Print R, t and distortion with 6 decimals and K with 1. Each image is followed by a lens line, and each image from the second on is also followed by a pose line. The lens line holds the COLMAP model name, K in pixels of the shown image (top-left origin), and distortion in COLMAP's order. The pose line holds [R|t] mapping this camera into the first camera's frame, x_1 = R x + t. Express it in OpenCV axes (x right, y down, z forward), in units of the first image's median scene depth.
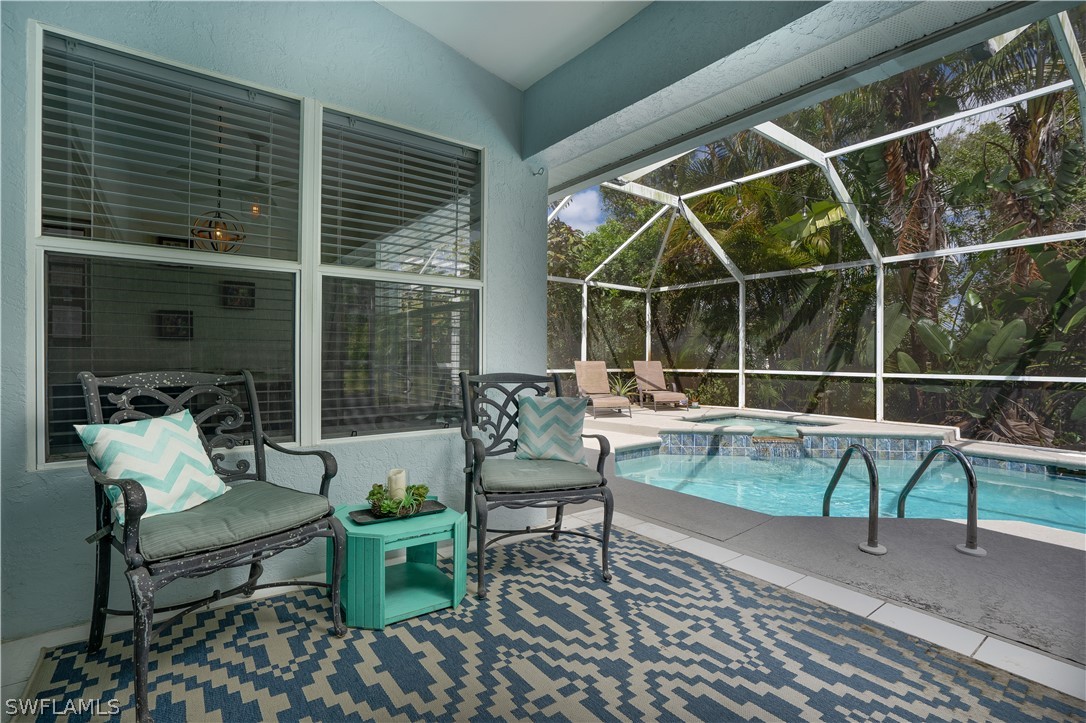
lens RADIAL K [[509.4, 0, 545.0], [0, 509.4, 360.4], [0, 0, 1]] dist [-0.077734, 0.046160]
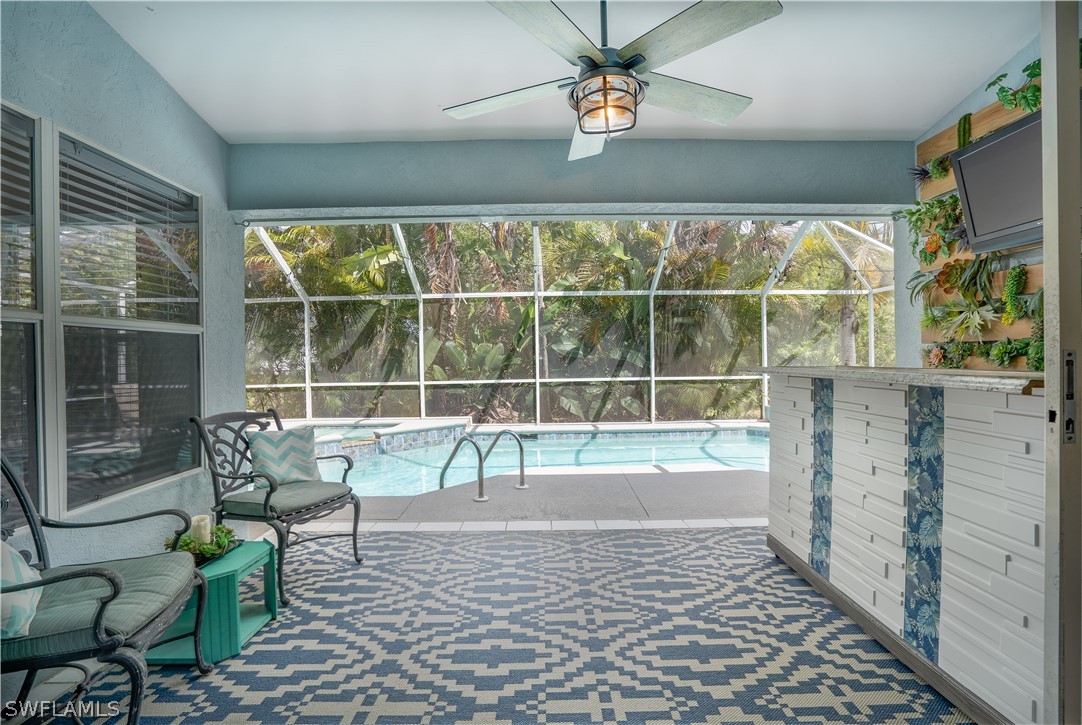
lens RADIAL K [[507.5, 0, 543.0], [0, 507.5, 361.4], [0, 0, 1]] dist [-0.077734, 0.046160]
pose [[0.600358, -0.021093, 0.799454, -0.234330], [0.025156, 0.999656, 0.007484, -0.034149], [-0.799336, 0.015618, 0.600681, -0.070485]]
